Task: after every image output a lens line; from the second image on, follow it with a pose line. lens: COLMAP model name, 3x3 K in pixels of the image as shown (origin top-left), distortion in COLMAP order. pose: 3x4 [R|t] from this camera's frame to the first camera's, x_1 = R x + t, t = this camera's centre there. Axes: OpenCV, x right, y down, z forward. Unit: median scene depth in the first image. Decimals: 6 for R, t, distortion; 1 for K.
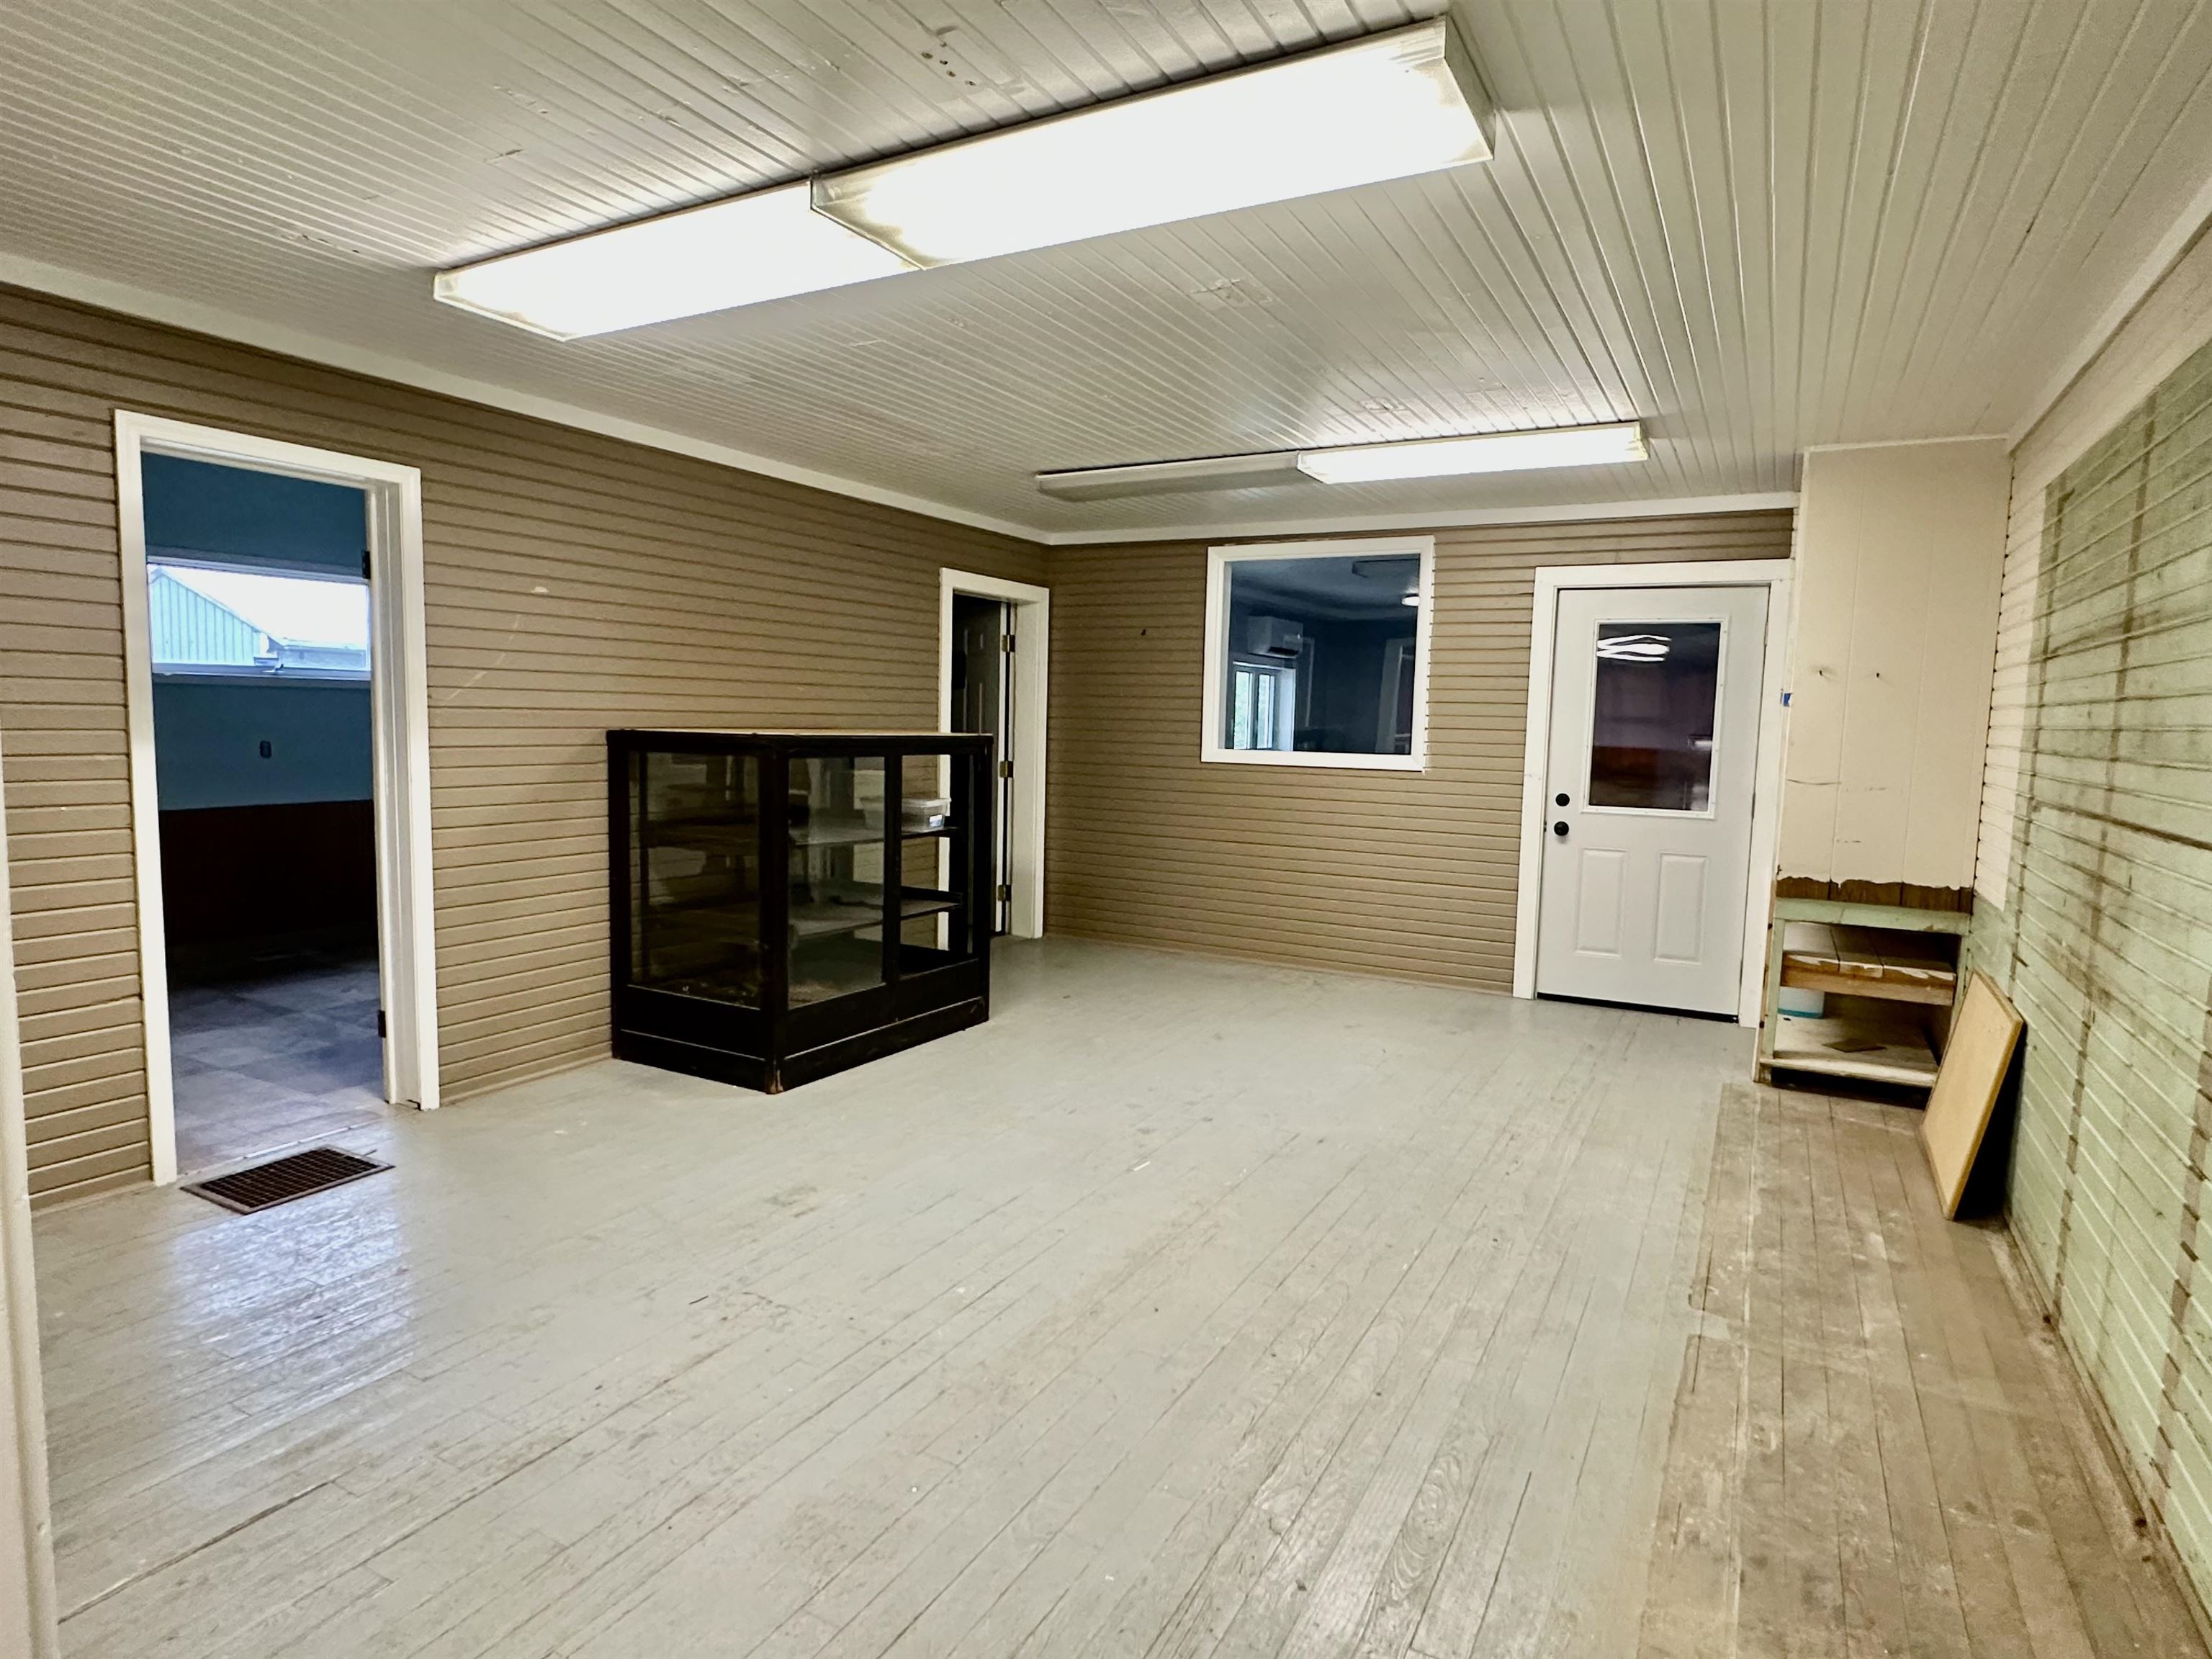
lens RADIAL K [[1217.2, 0, 1103.1], [0, 1217.2, 835.5], [0, 0, 1]] dist [0.003481, -0.001828]
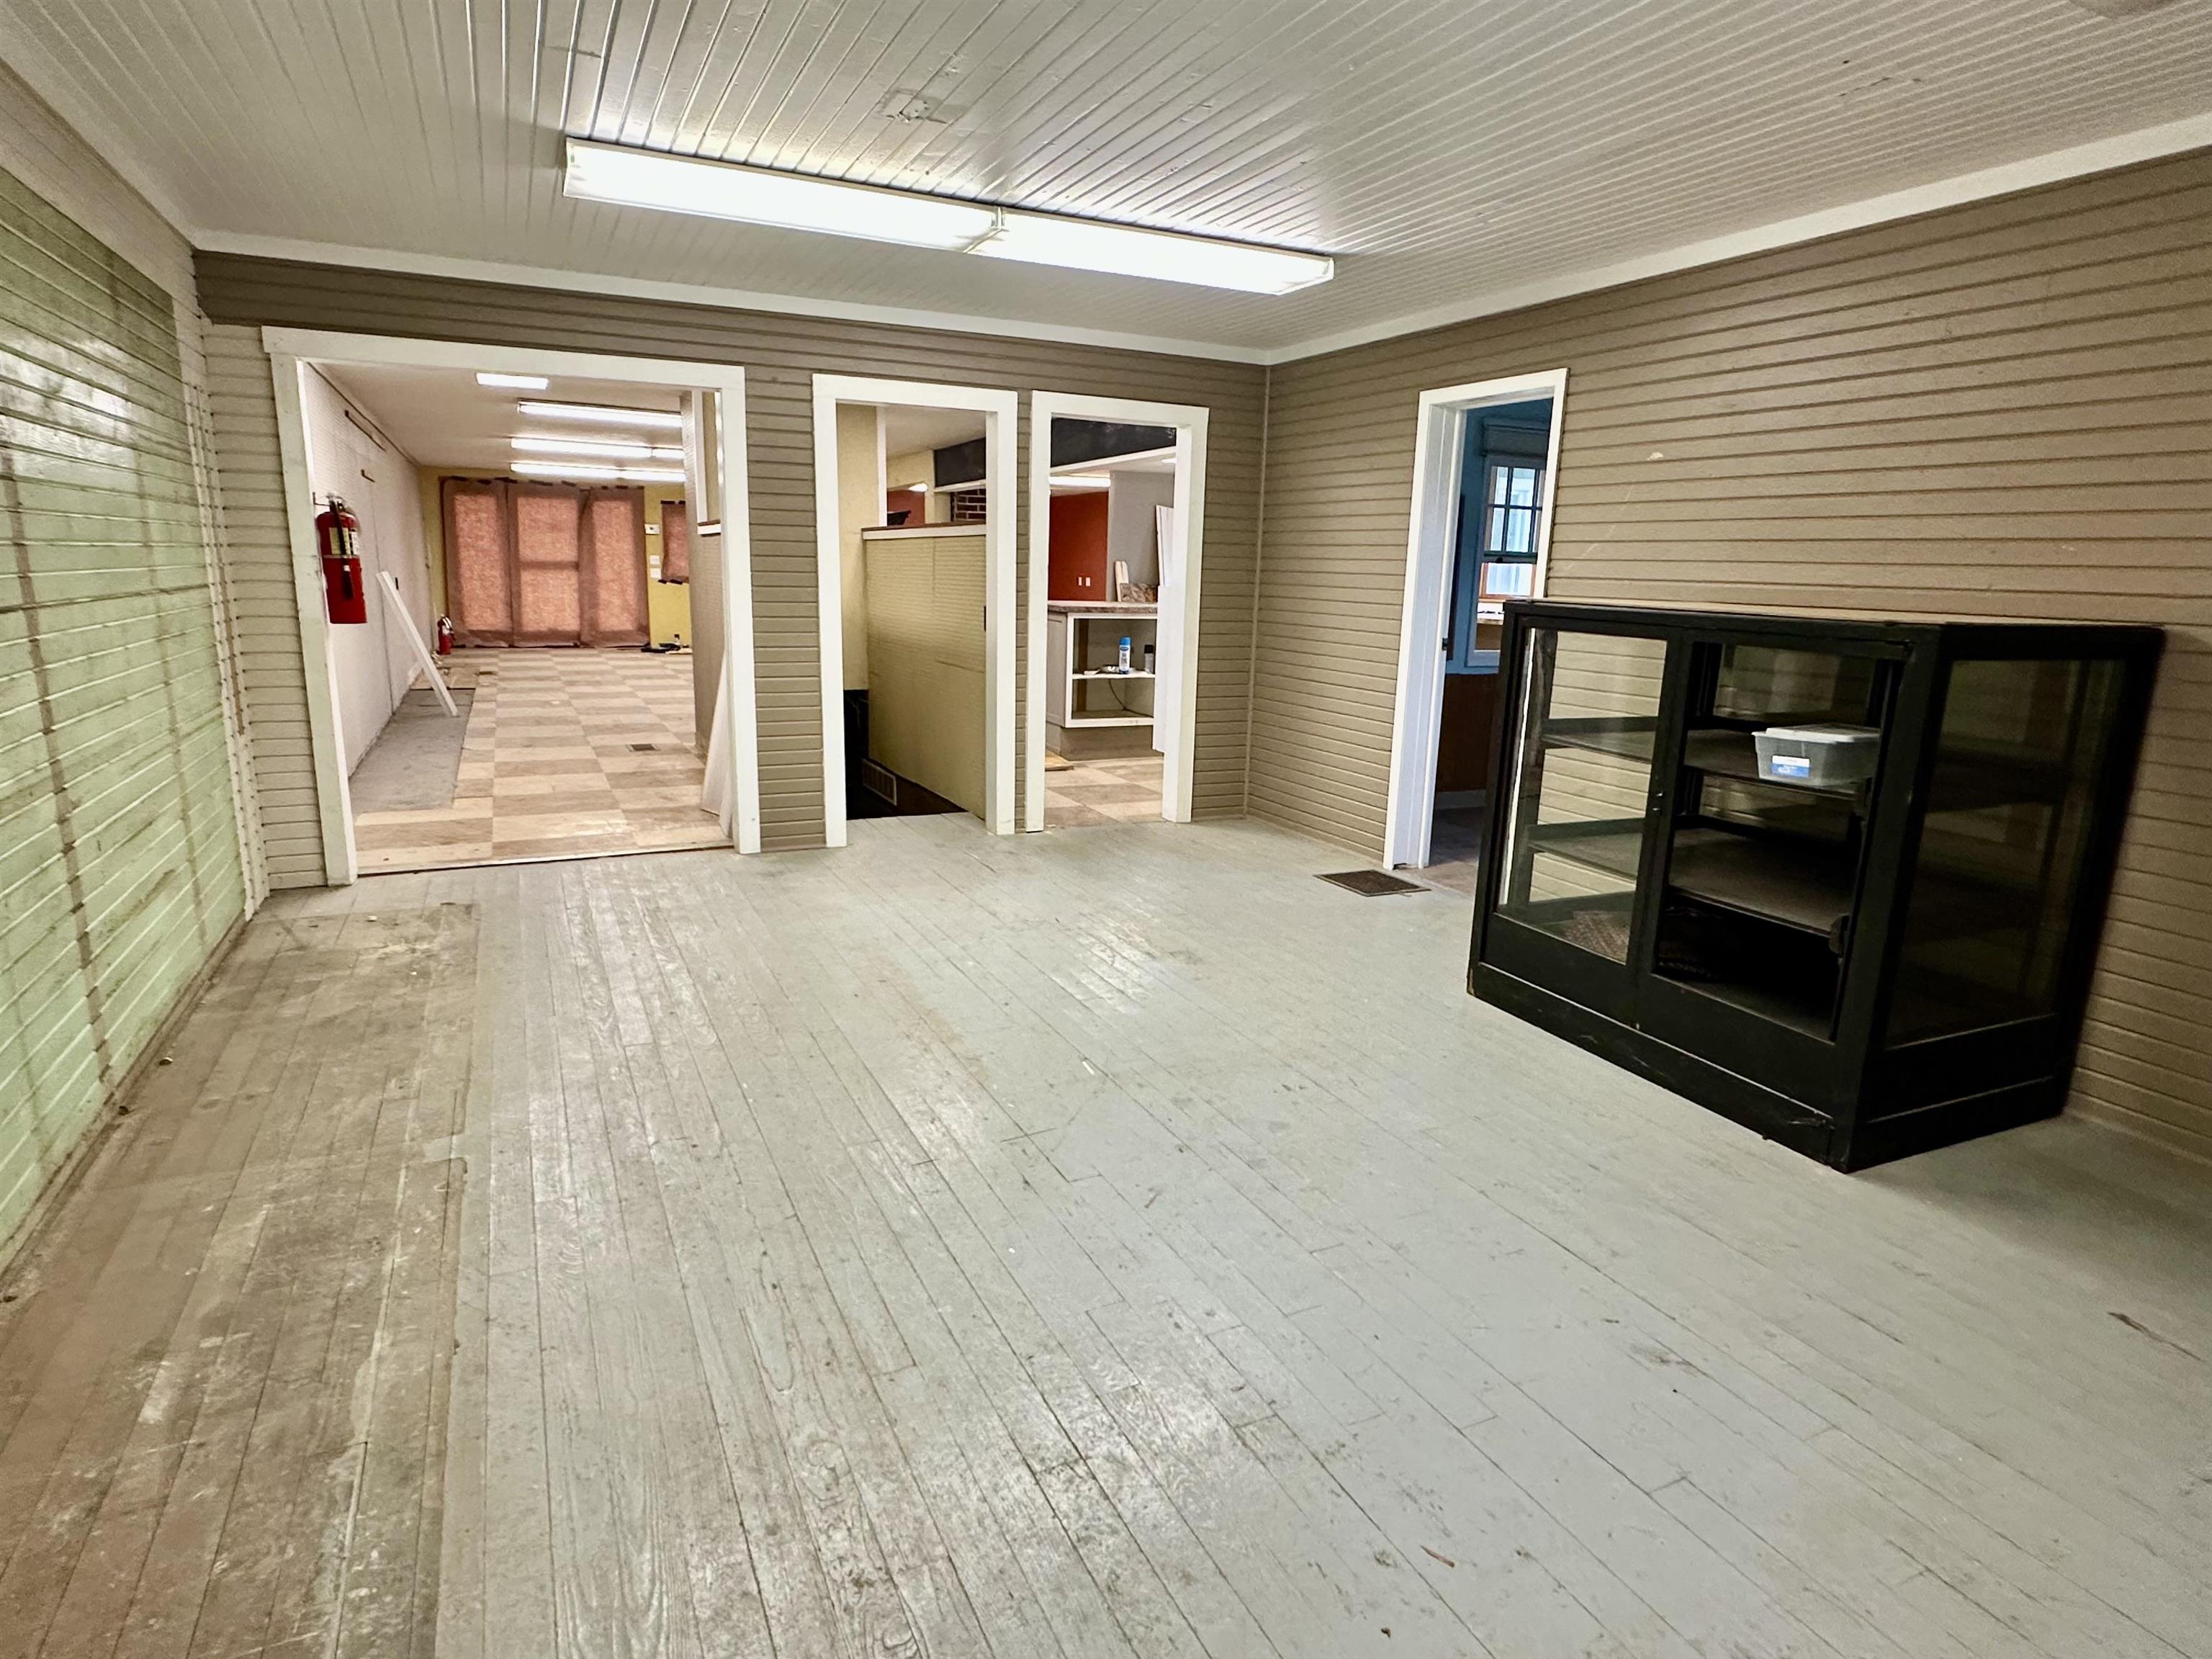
lens RADIAL K [[1217.2, 0, 1103.1], [0, 1217.2, 835.5], [0, 0, 1]] dist [0.003481, -0.001828]
pose [[-0.579717, 0.137935, -0.803058, 0.841980], [-0.120613, 0.960183, 0.251992, -0.139211], [0.805841, 0.242944, -0.539998, 1.694076]]
